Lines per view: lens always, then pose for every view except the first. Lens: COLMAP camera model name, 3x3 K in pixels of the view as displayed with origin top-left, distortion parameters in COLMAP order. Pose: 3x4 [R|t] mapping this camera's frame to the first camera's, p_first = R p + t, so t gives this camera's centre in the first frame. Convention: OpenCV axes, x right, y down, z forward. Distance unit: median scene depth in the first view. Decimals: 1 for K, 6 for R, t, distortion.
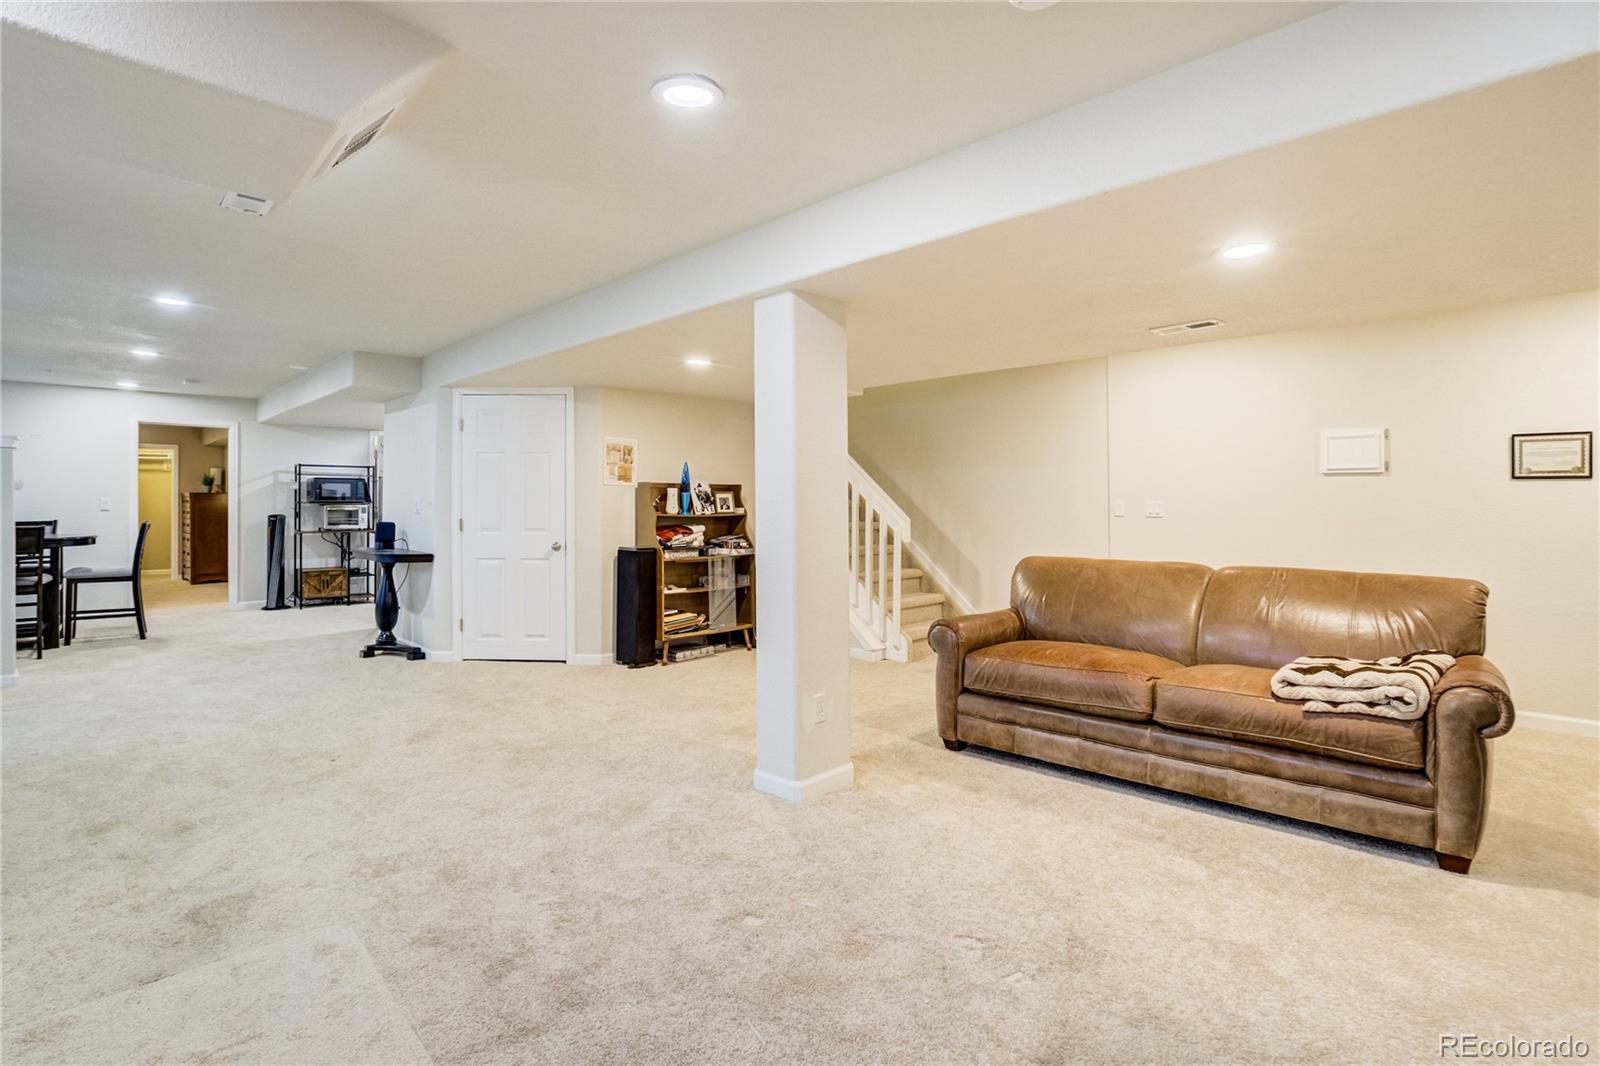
lens RADIAL K [[771.9, 0, 819.7], [0, 771.9, 497.5], [0, 0, 1]] dist [-0.010948, 0.004362]
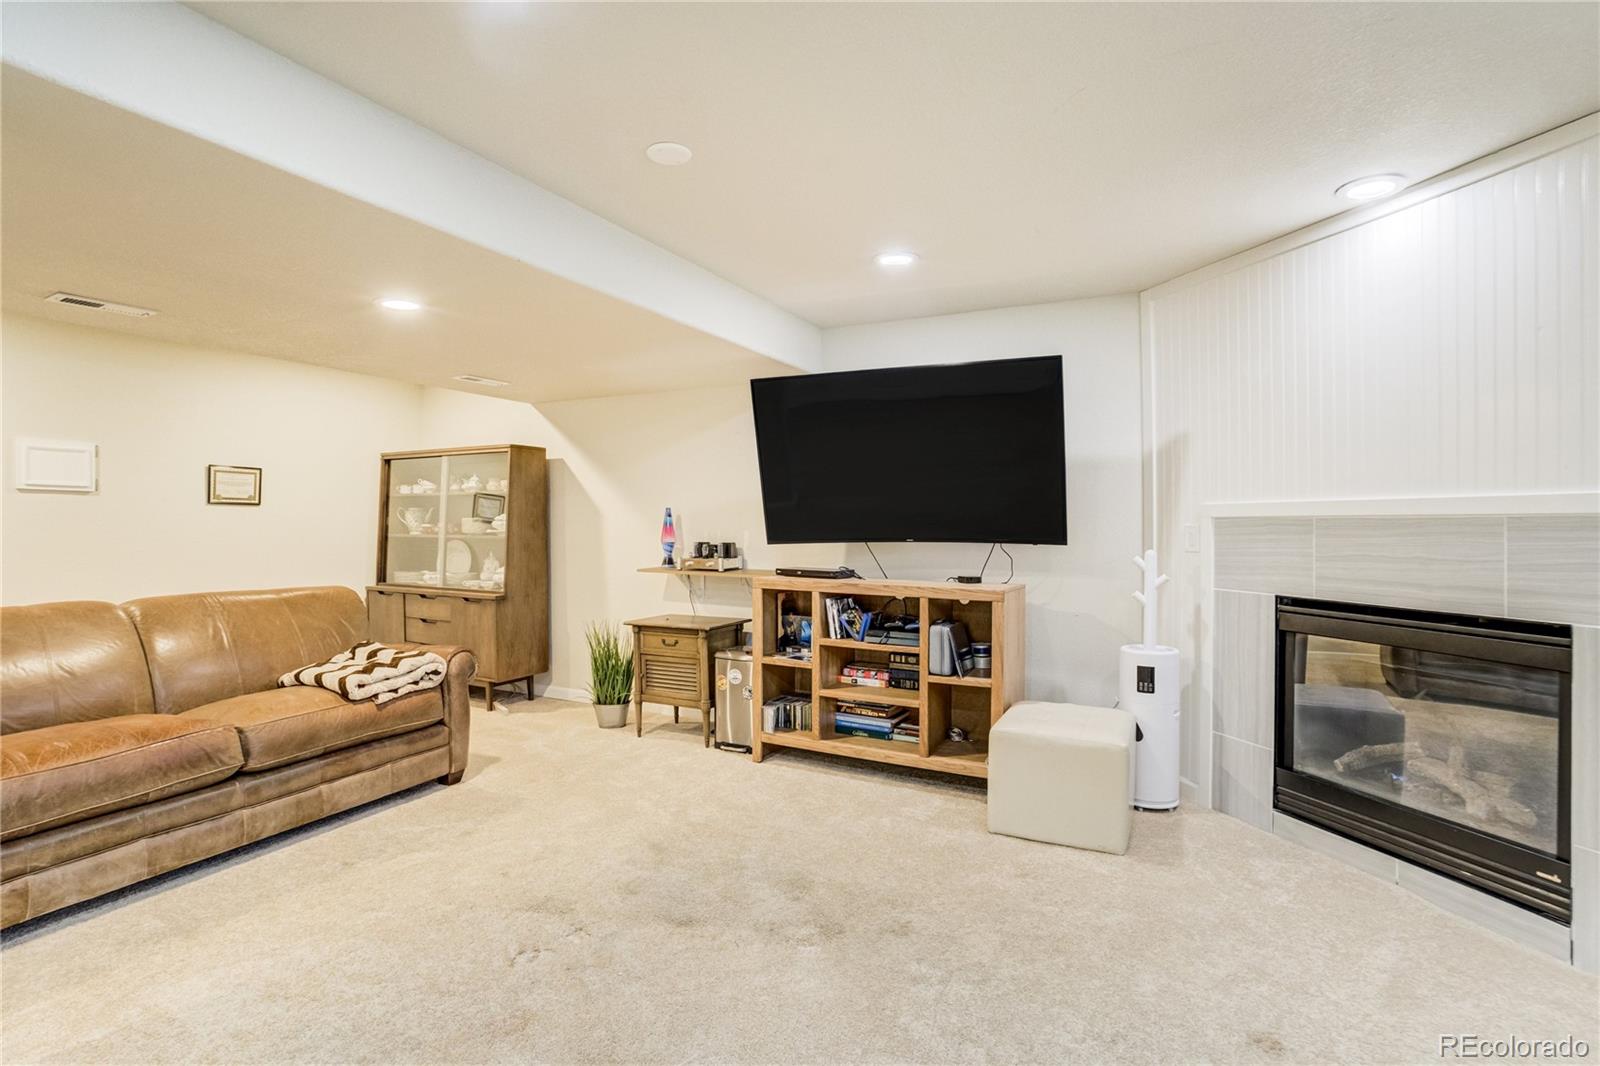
lens RADIAL K [[771.9, 0, 810.5], [0, 771.9, 537.0], [0, 0, 1]] dist [-0.010948, 0.004362]
pose [[-0.284390, -0.013410, 0.958615, -0.587042], [-0.008517, 0.999898, 0.011461, 0.005905], [-0.958671, -0.004905, -0.284475, 0.625342]]
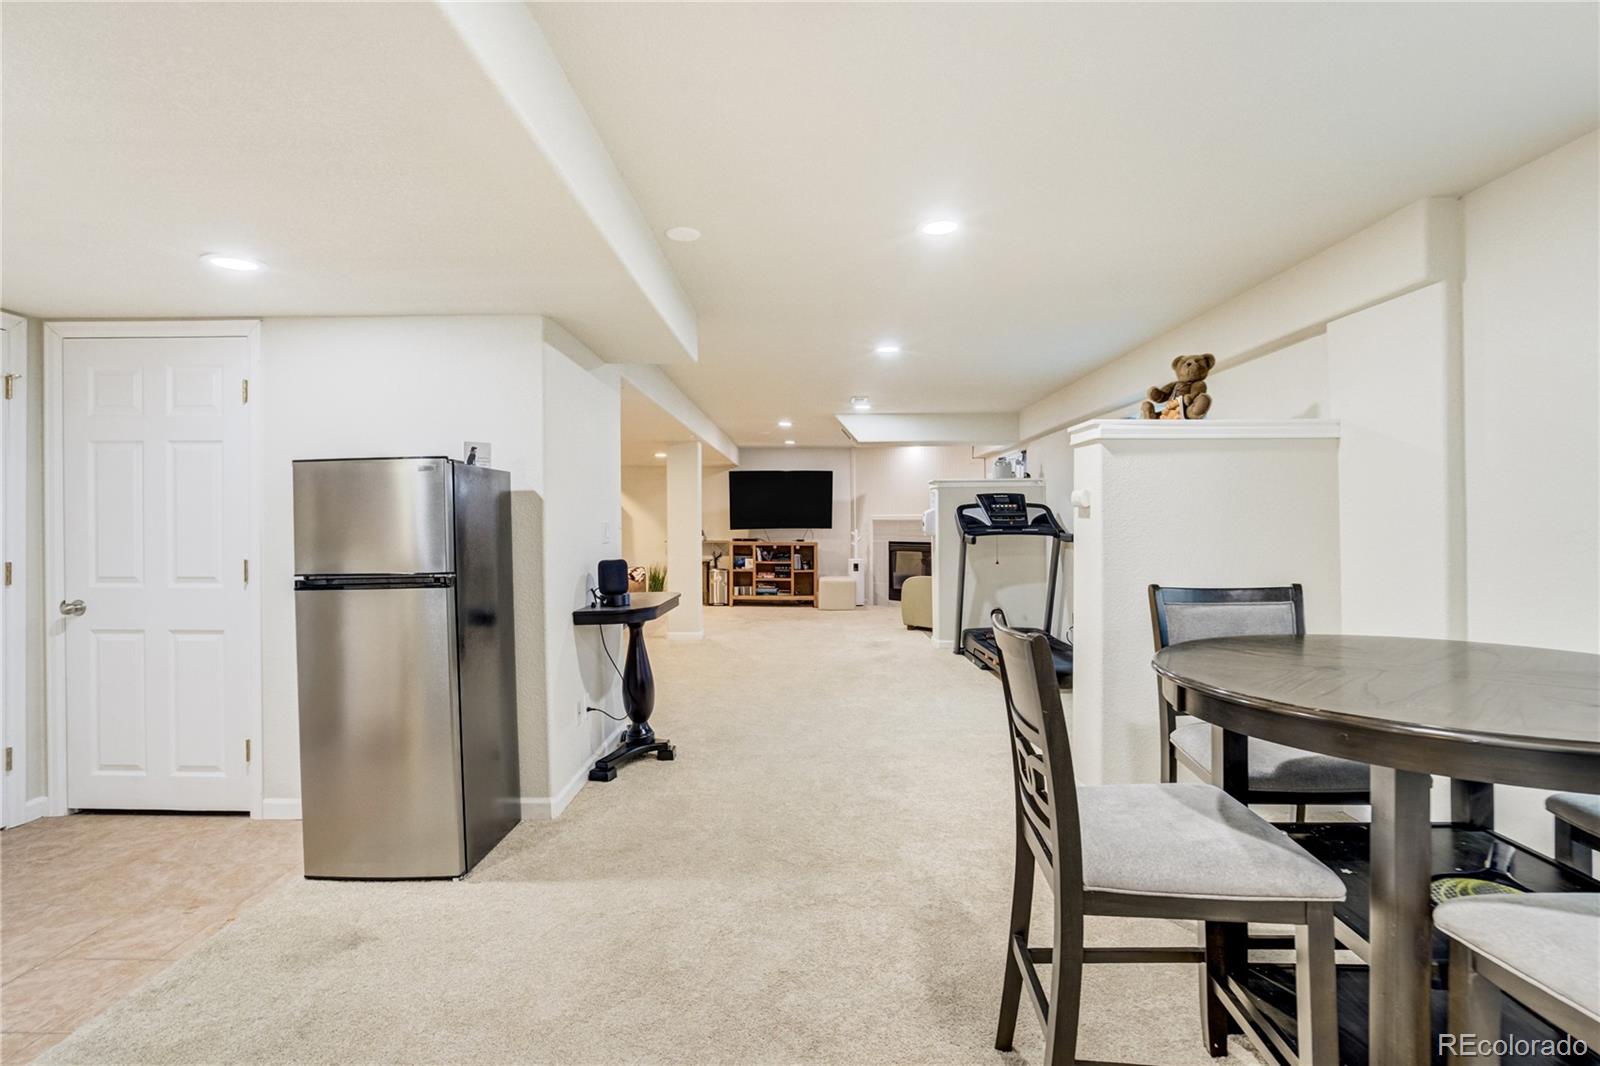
lens RADIAL K [[771.9, 0, 799.1], [0, 771.9, 527.2], [0, 0, 1]] dist [-0.010948, 0.004362]
pose [[-0.683052, -0.000556, 0.730370, -2.162940], [-0.000788, 1.000000, 0.000024, 0.021218], [-0.730369, -0.000559, -0.683052, 2.545863]]
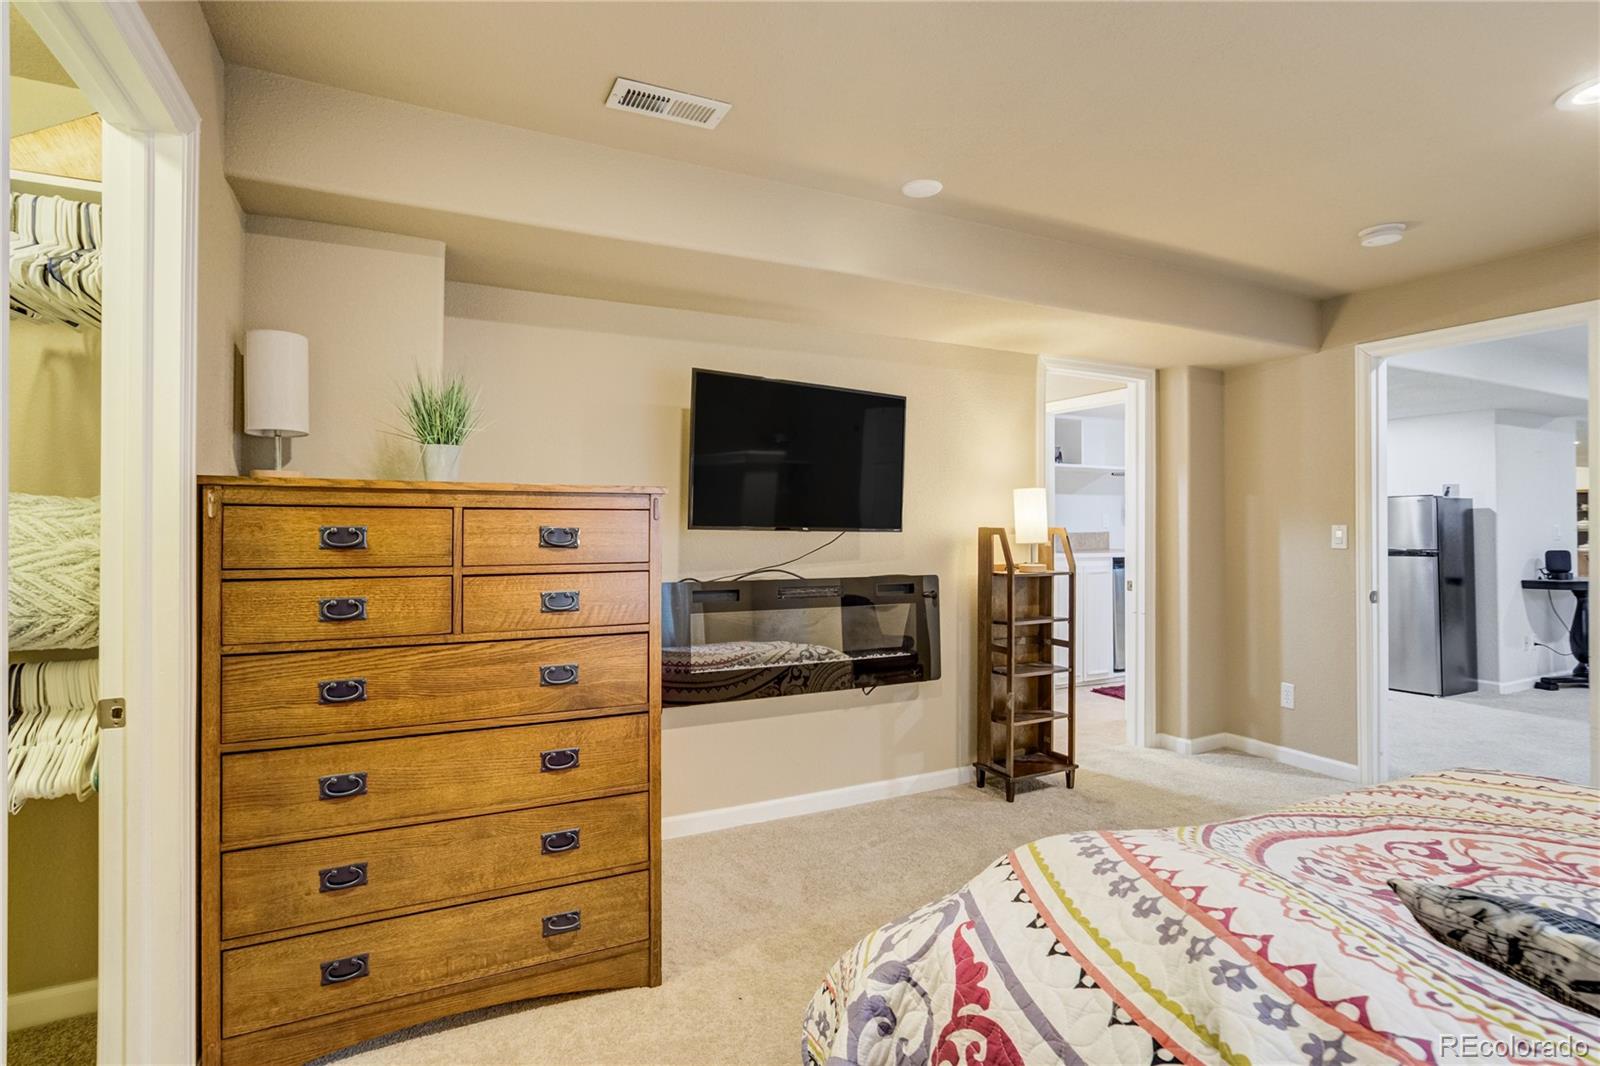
lens RADIAL K [[771.9, 0, 802.6], [0, 771.9, 524.7], [0, 0, 1]] dist [-0.010948, 0.004362]
pose [[0.348257, -0.000633, 0.937399, -3.502098], [-0.005435, 0.999982, 0.002694, 0.016053], [-0.937383, -0.006033, 0.348247, 3.015331]]
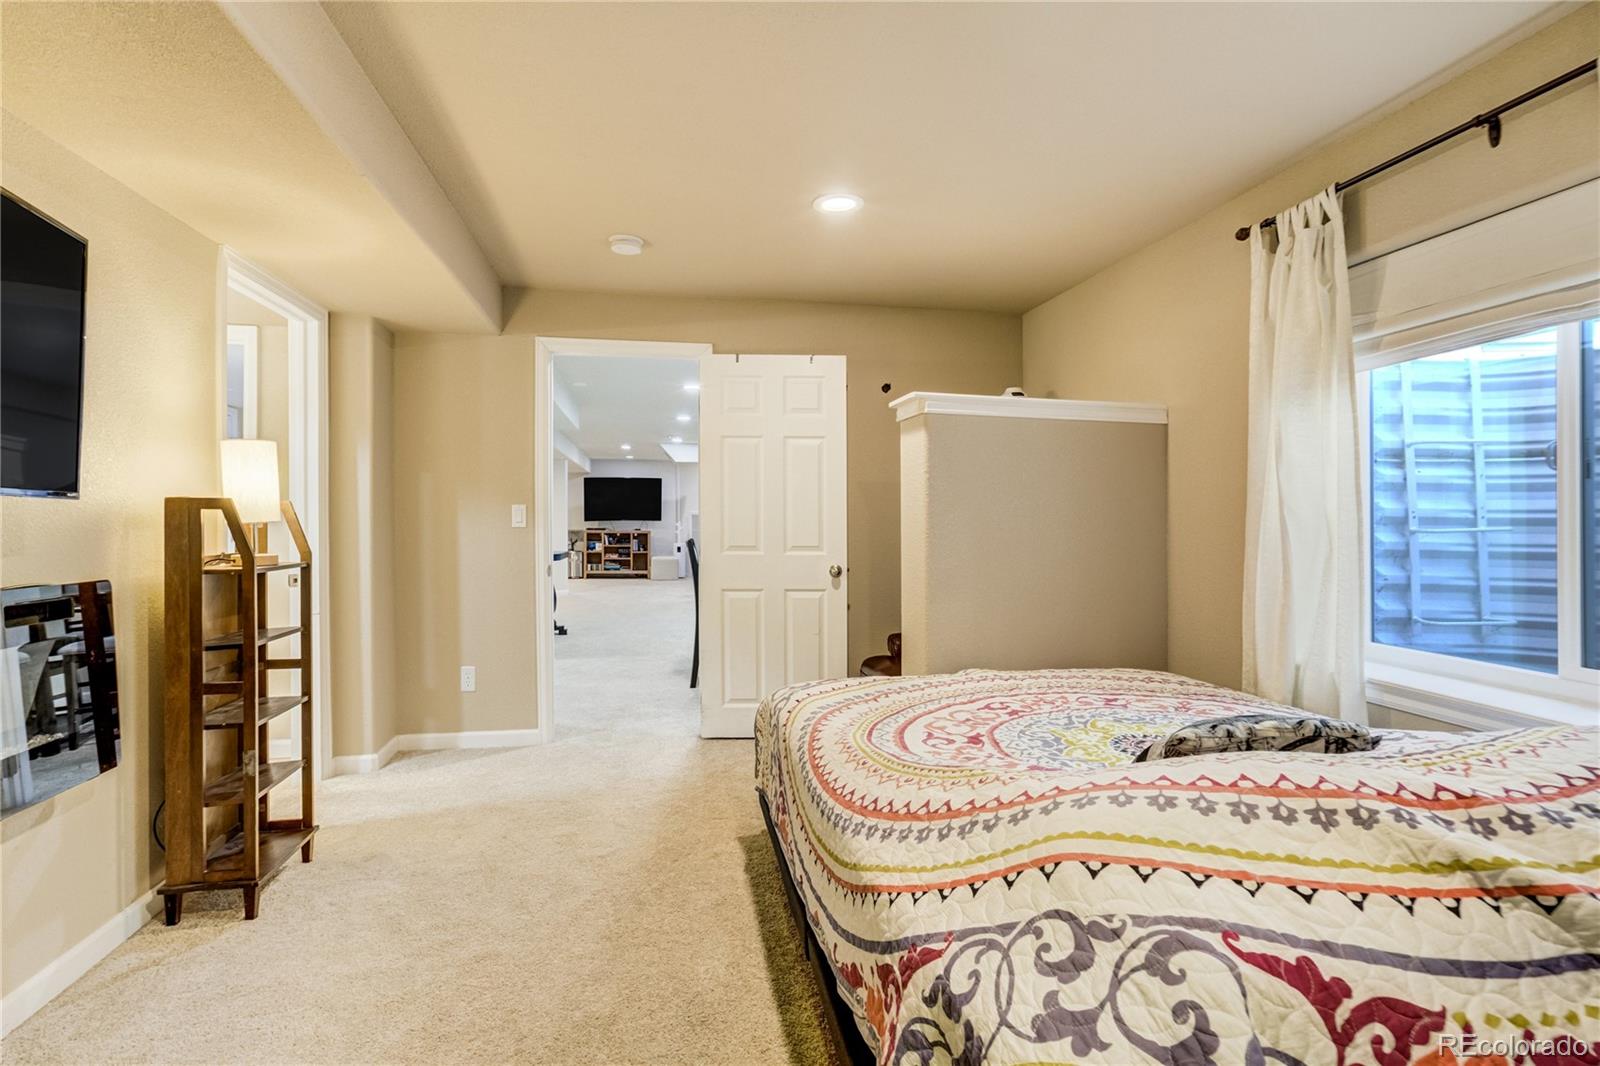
lens RADIAL K [[771.9, 0, 773.8], [0, 771.9, 520.3], [0, 0, 1]] dist [-0.010948, 0.004362]
pose [[-0.796221, 0.001146, 0.605005, -3.157412], [-0.002451, 0.999984, -0.005120, 0.047948], [-0.605001, -0.005560, -0.796206, 3.430681]]
